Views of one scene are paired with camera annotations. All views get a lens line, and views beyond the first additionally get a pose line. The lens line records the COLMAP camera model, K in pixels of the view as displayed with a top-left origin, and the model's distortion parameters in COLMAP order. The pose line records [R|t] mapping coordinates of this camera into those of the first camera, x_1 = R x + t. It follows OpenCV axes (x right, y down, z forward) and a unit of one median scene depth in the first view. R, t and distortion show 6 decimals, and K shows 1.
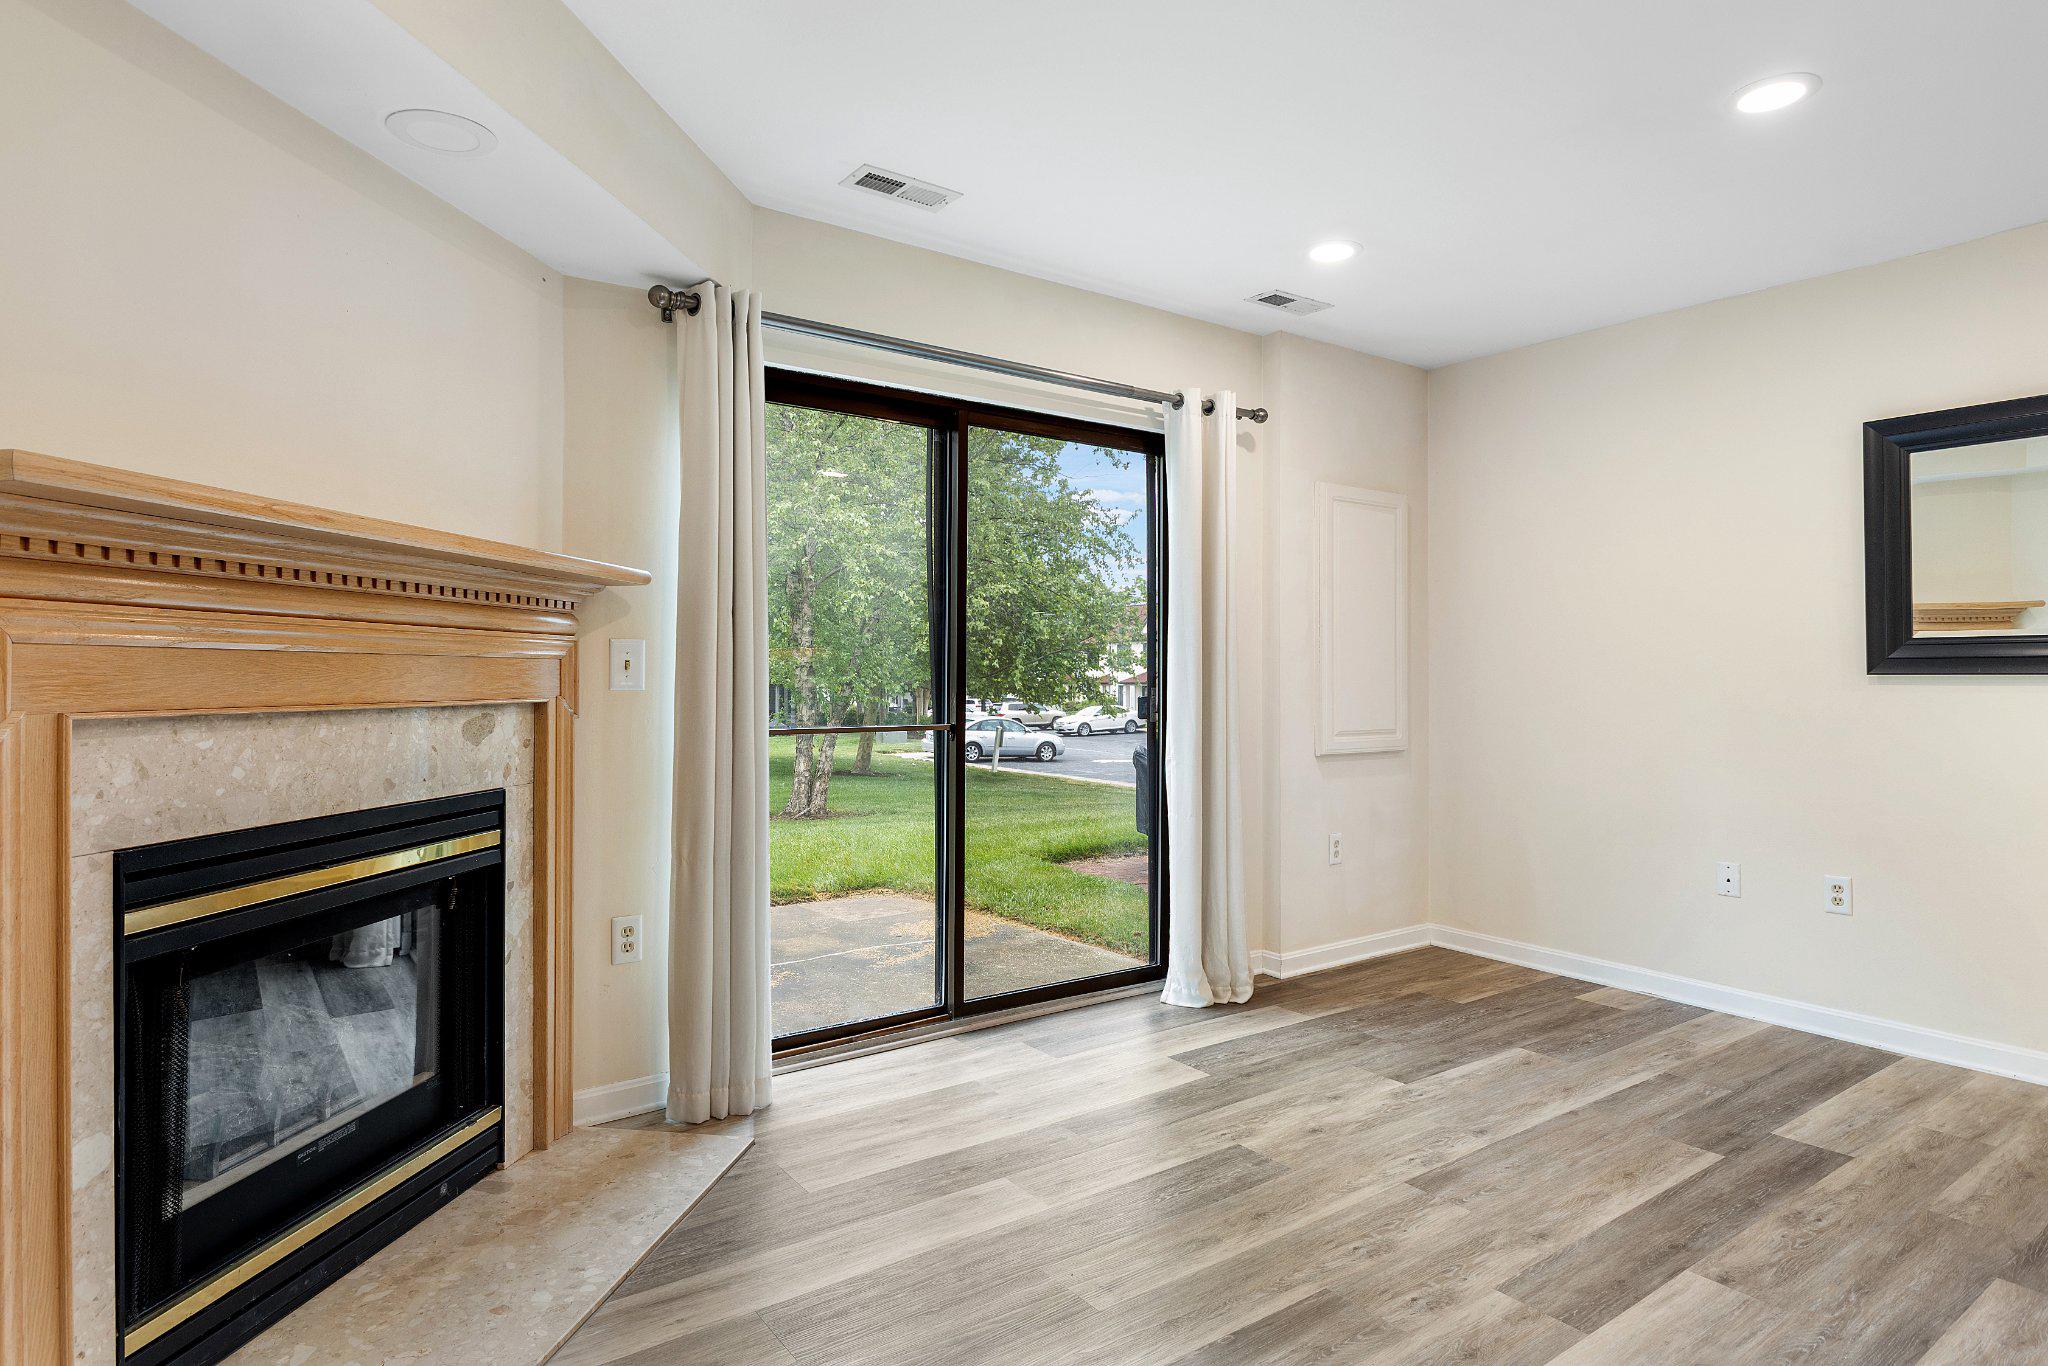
lens RADIAL K [[1142.4, 0, 1013.3], [0, 1142.4, 657.4], [0, 0, 1]] dist [-0.000313, -0.003358]
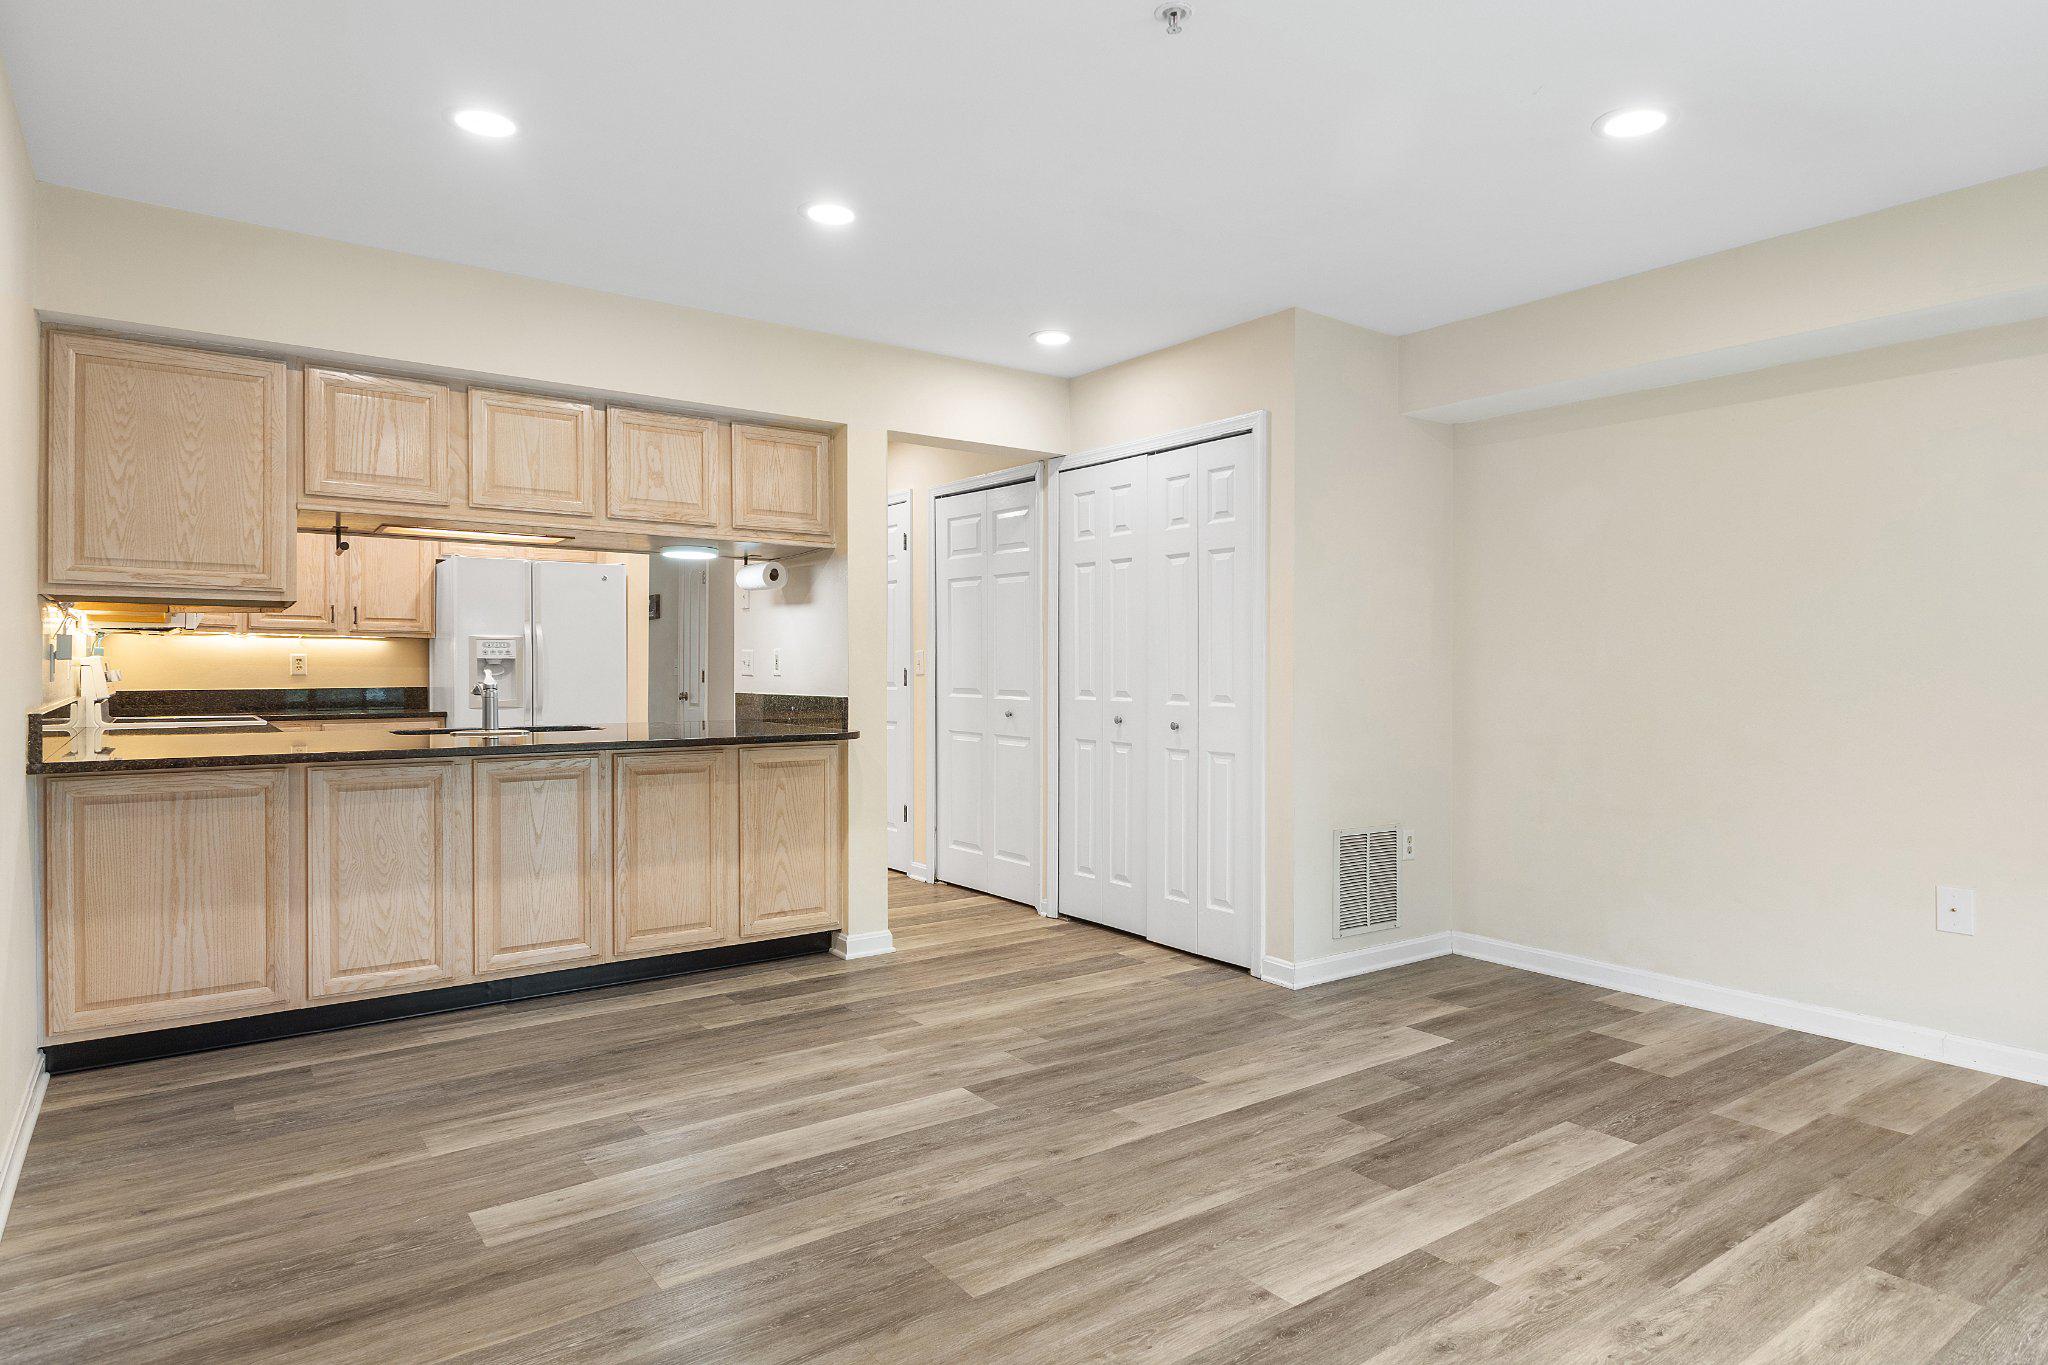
lens RADIAL K [[1142.4, 0, 1028.3], [0, 1142.4, 676.2], [0, 0, 1]] dist [-0.000313, -0.003358]
pose [[-0.999960, -0.008904, -0.001300, 0.689875], [-0.008887, 0.999884, -0.012333, 0.029416], [0.001410, -0.012321, -0.999923, 1.644867]]
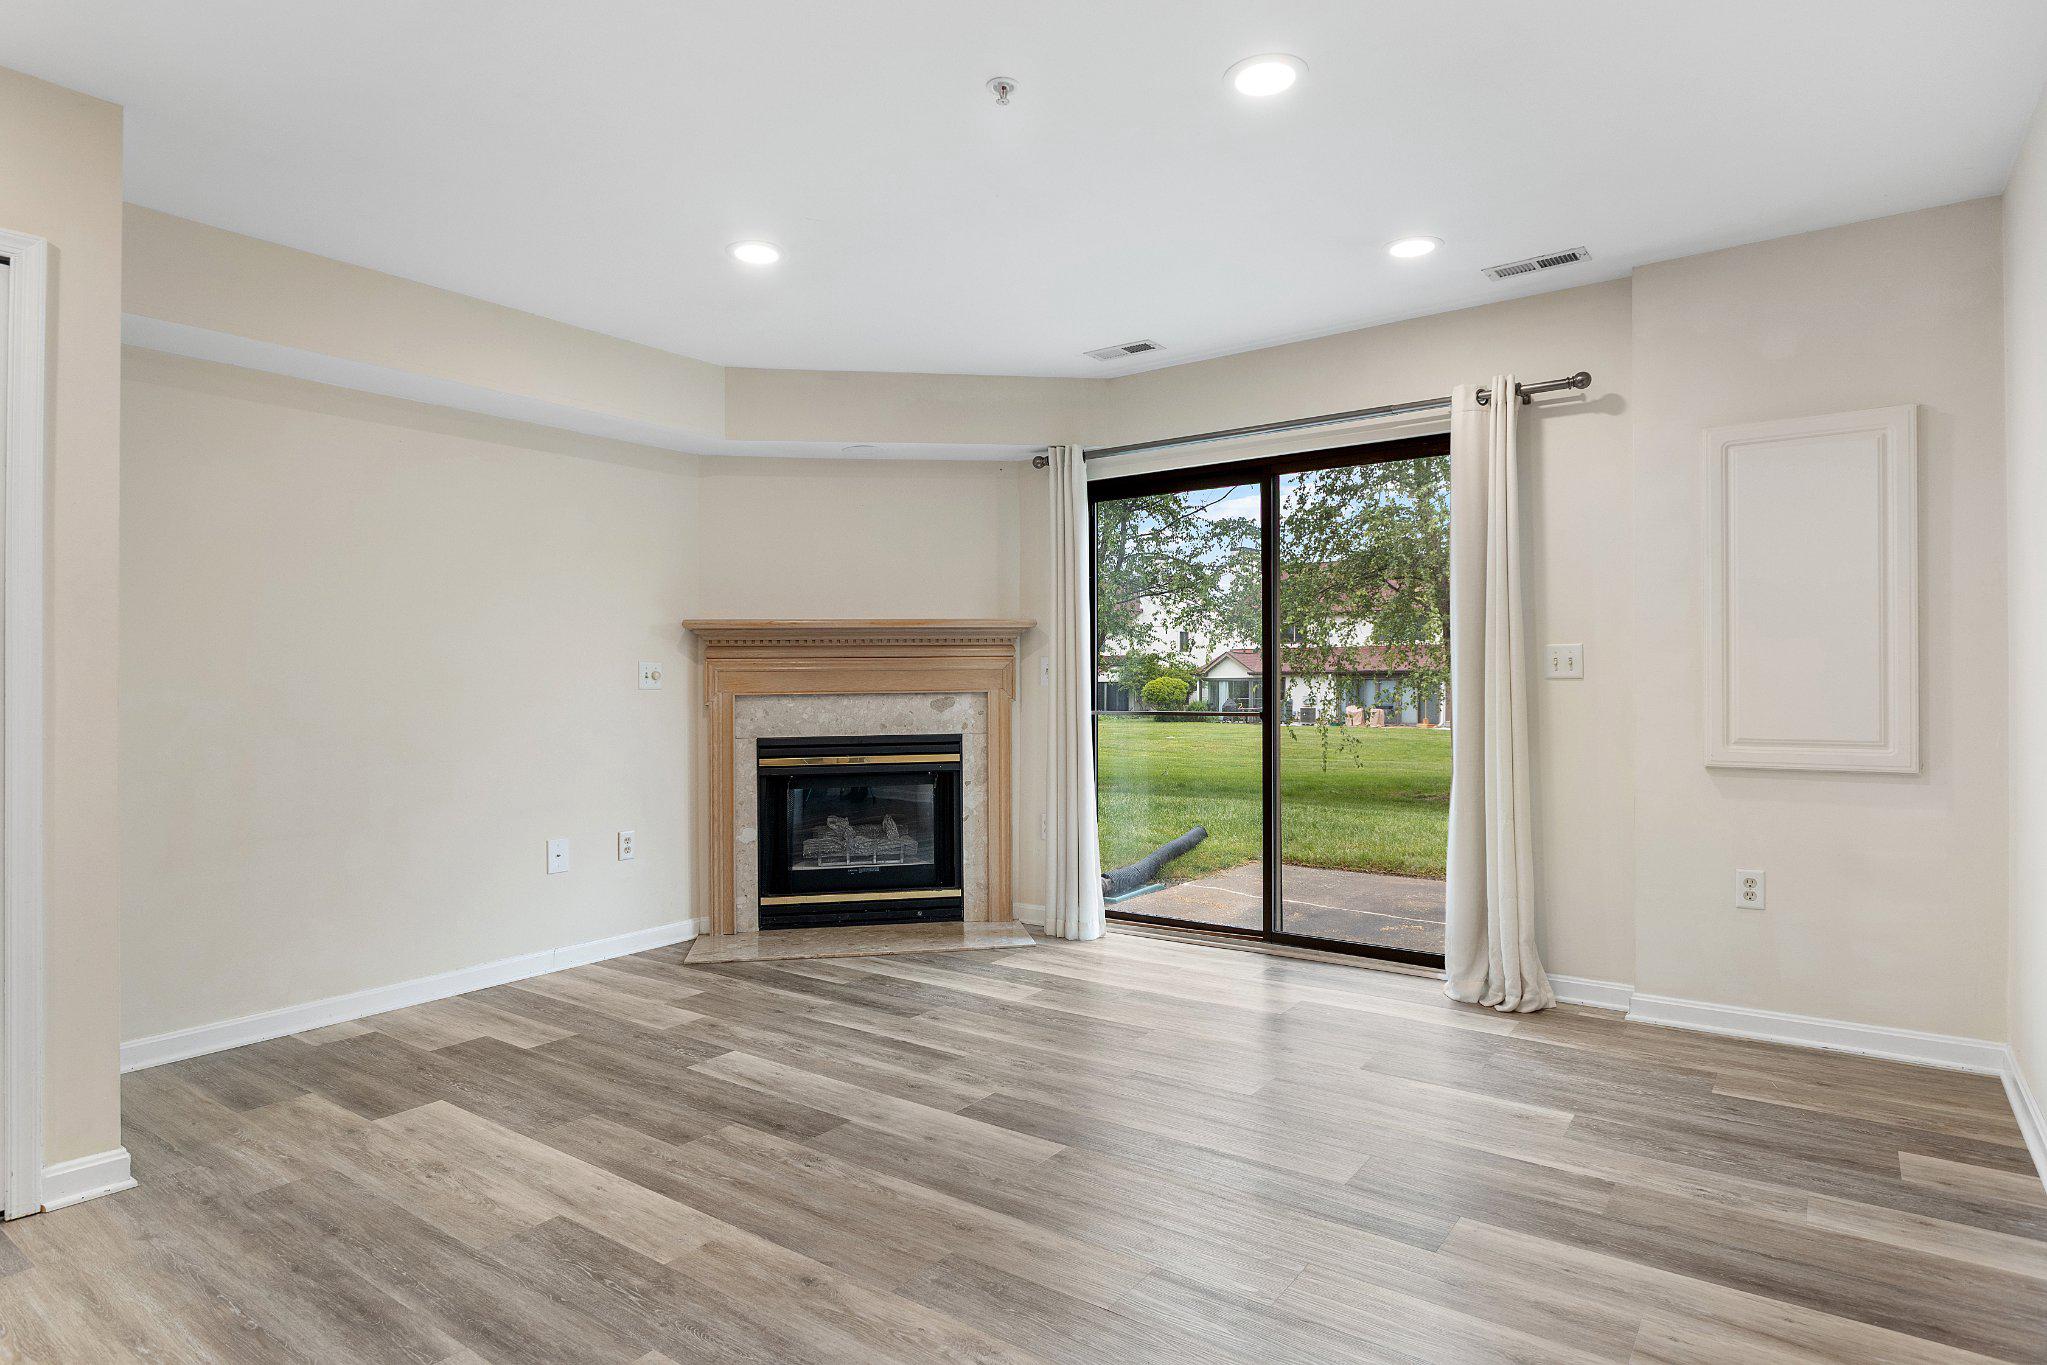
lens RADIAL K [[1141.8, 0, 995.1], [0, 1141.8, 658.9], [0, 0, 1]] dist [-0.000313, -0.003358]
pose [[0.282590, -0.020618, -0.959019, 1.518421], [0.028041, 0.999519, -0.013226, 0.009945], [0.958831, -0.023154, 0.283033, 0.489198]]
